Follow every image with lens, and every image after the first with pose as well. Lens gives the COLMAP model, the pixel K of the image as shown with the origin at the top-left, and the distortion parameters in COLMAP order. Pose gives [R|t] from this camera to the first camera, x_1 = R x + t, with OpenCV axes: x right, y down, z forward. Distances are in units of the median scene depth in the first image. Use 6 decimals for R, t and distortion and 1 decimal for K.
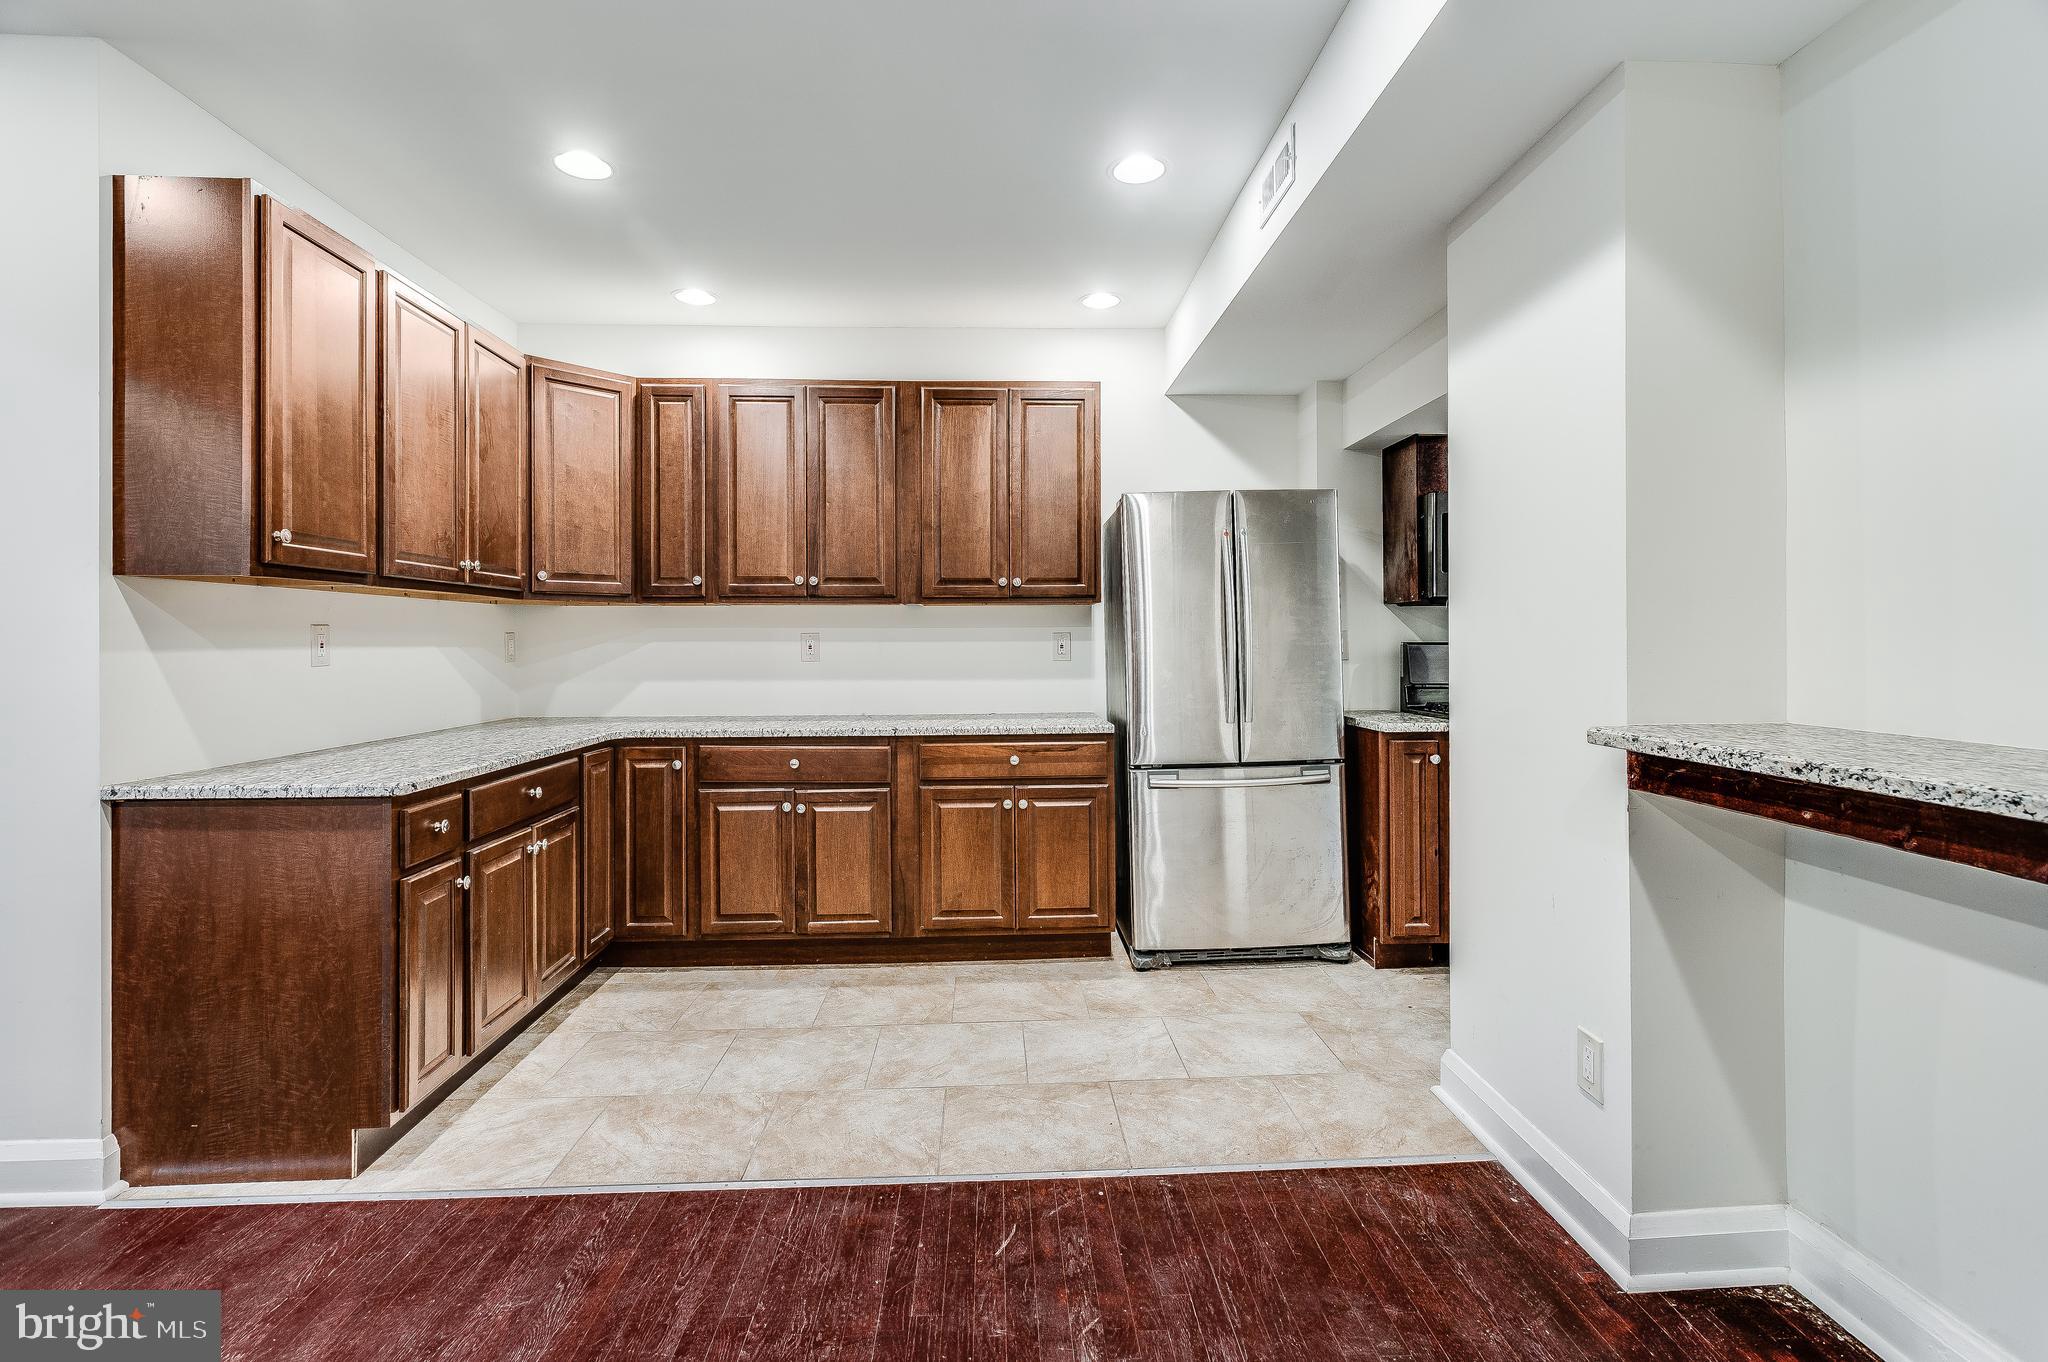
lens RADIAL K [[970.6, 0, 1037.0], [0, 970.6, 636.3], [0, 0, 1]] dist [0.000686, -0.003675]
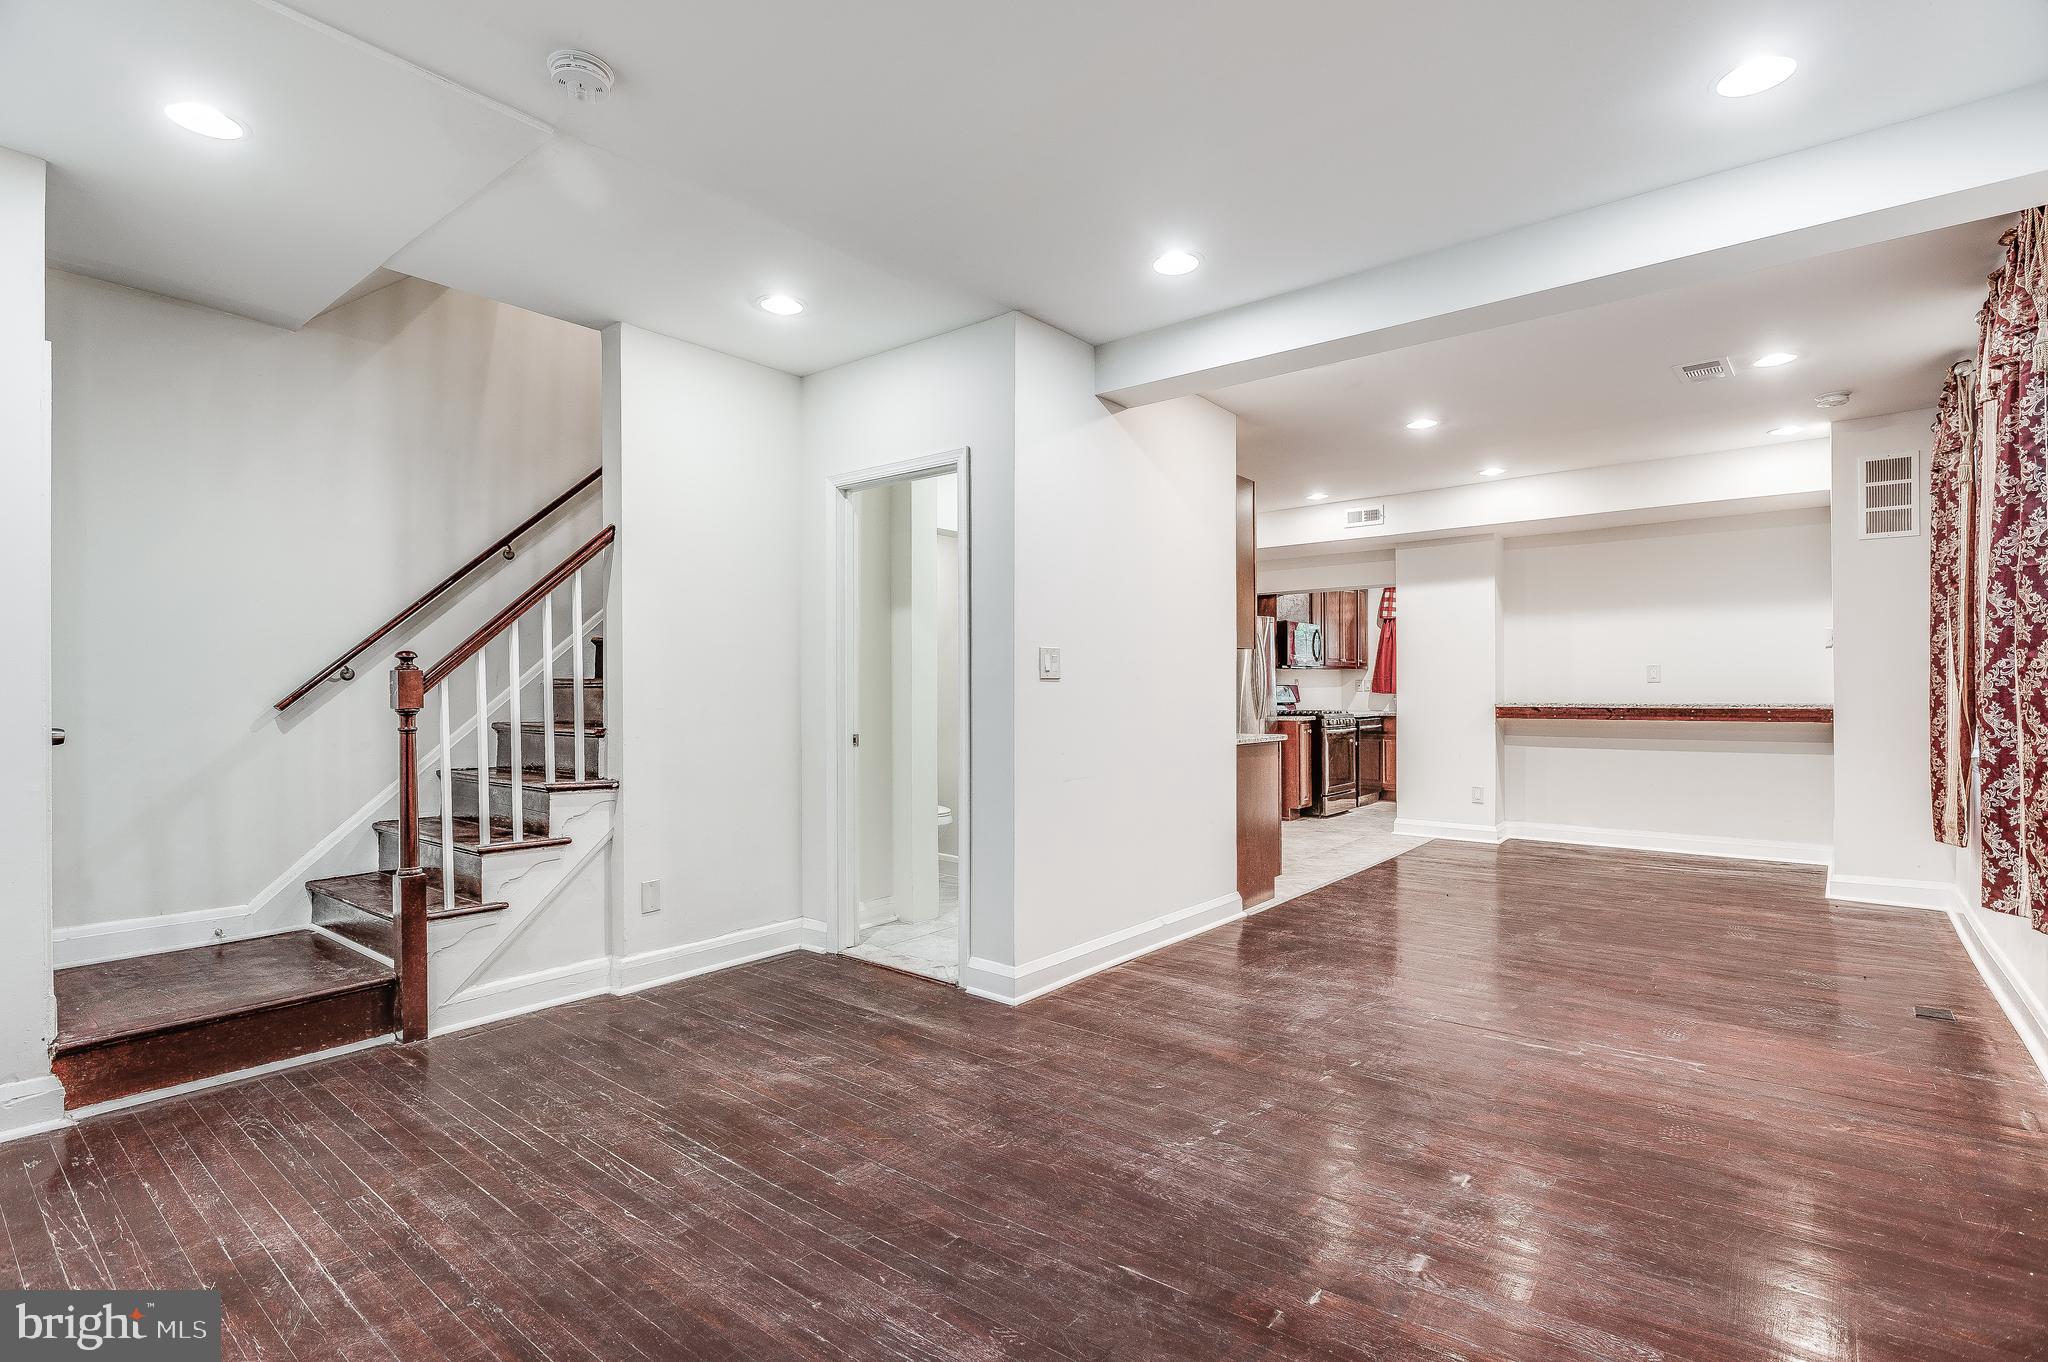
lens RADIAL K [[970.6, 0, 1011.0], [0, 970.6, 691.1], [0, 0, 1]] dist [0.000686, -0.003675]
pose [[0.678613, -0.000546, 0.734496, -2.017094], [-0.000649, 0.999999, 0.001344, 0.024517], [-0.734496, -0.001388, 0.678612, -0.123437]]
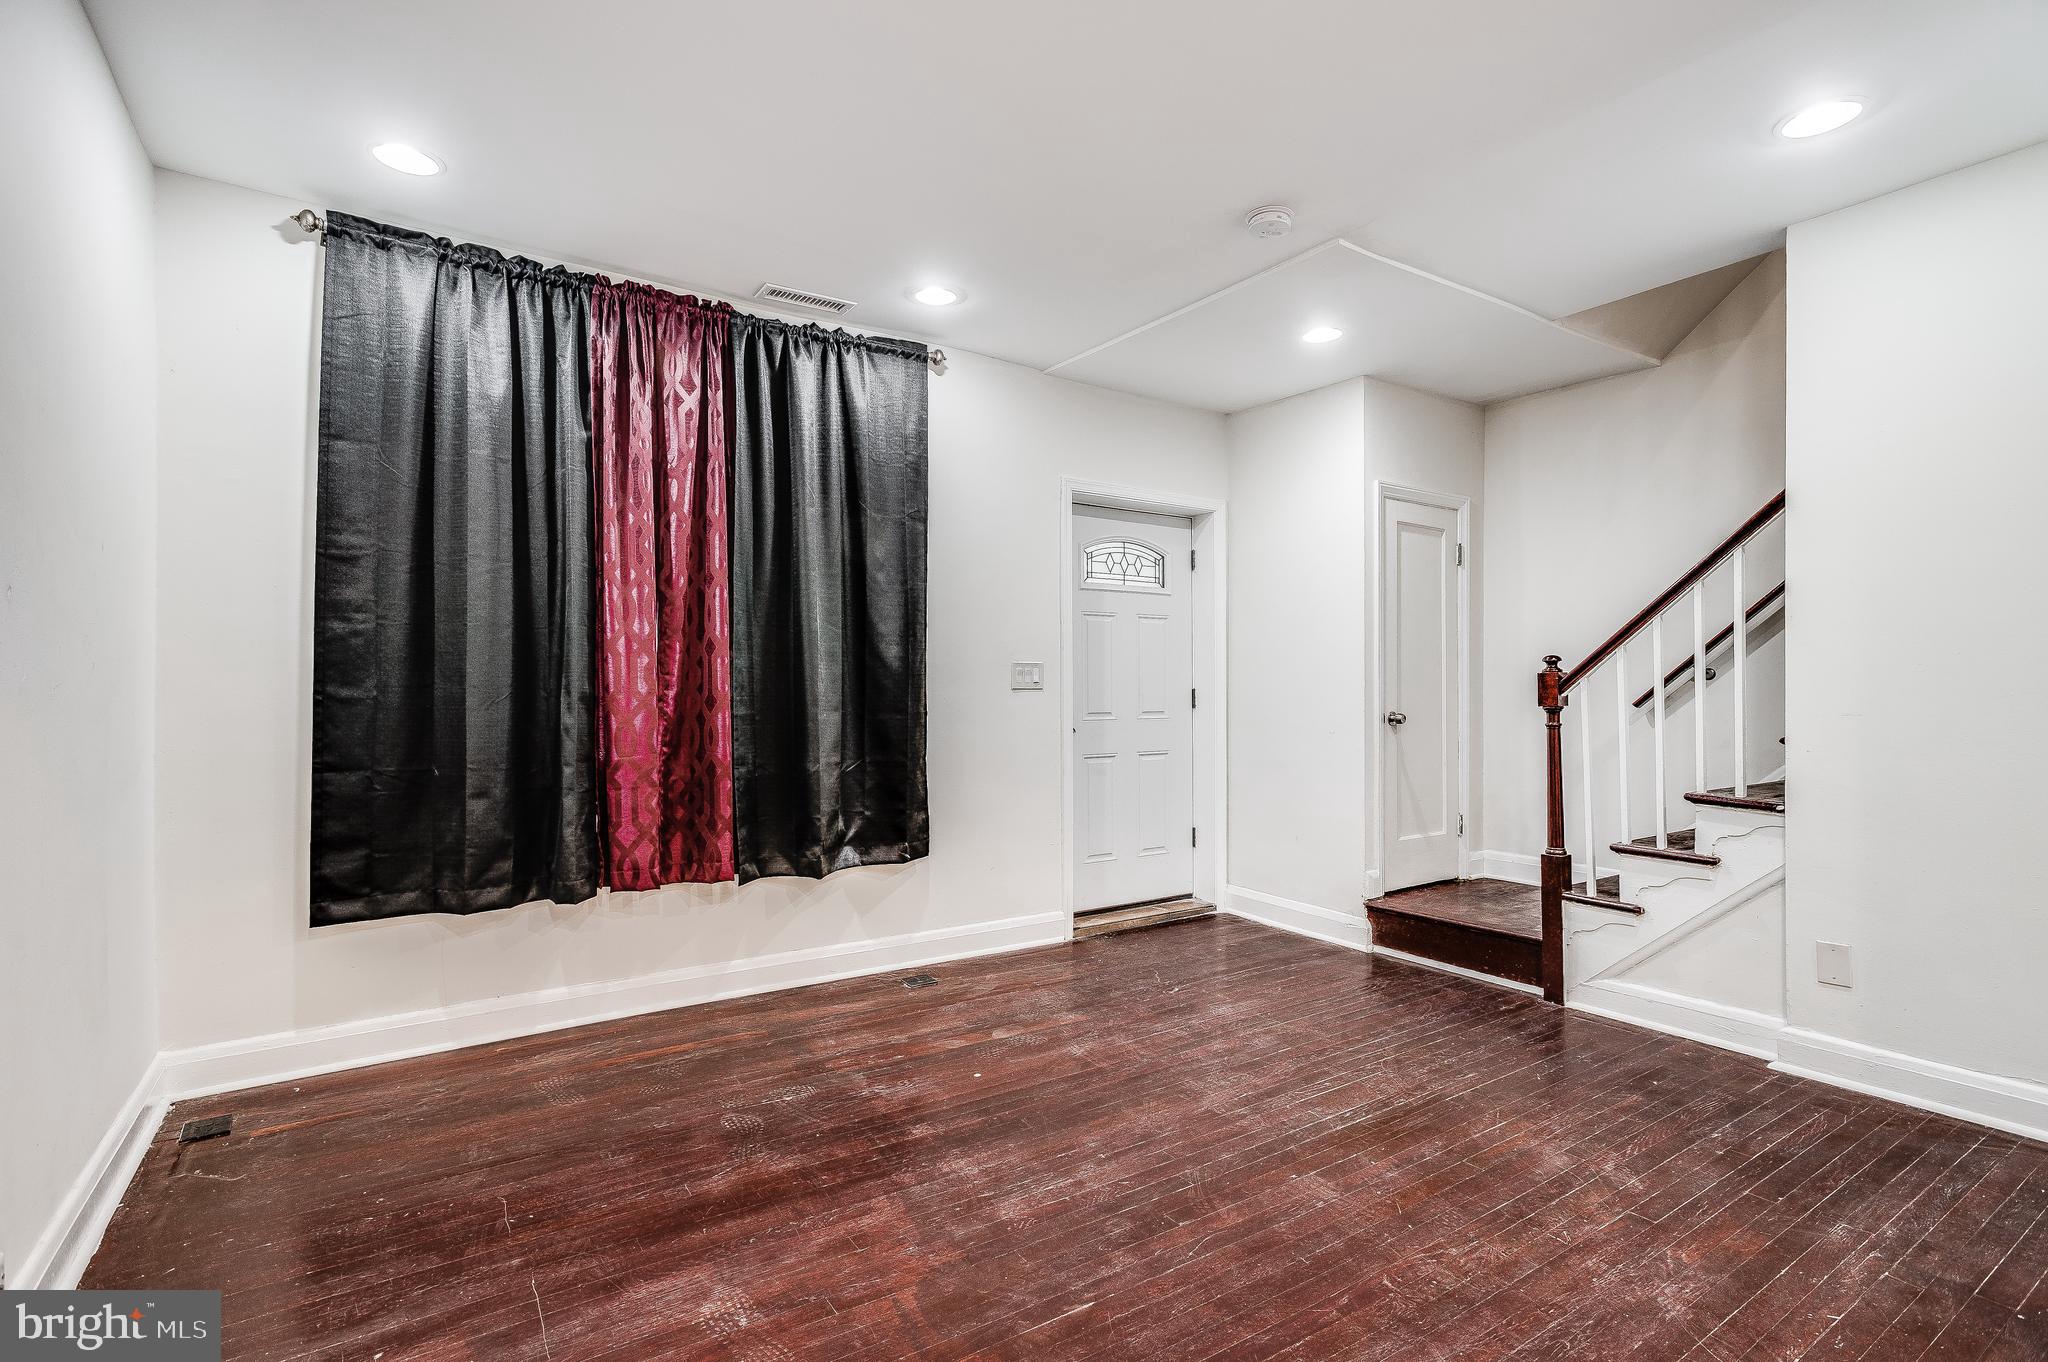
lens RADIAL K [[970.6, 0, 1044.0], [0, 970.6, 700.9], [0, 0, 1]] dist [0.000686, -0.003675]
pose [[0.521077, 0.011712, -0.853429, -1.016334], [-0.000439, 0.999909, 0.013454, 0.022637], [0.853510, -0.006636, 0.521035, -0.079651]]
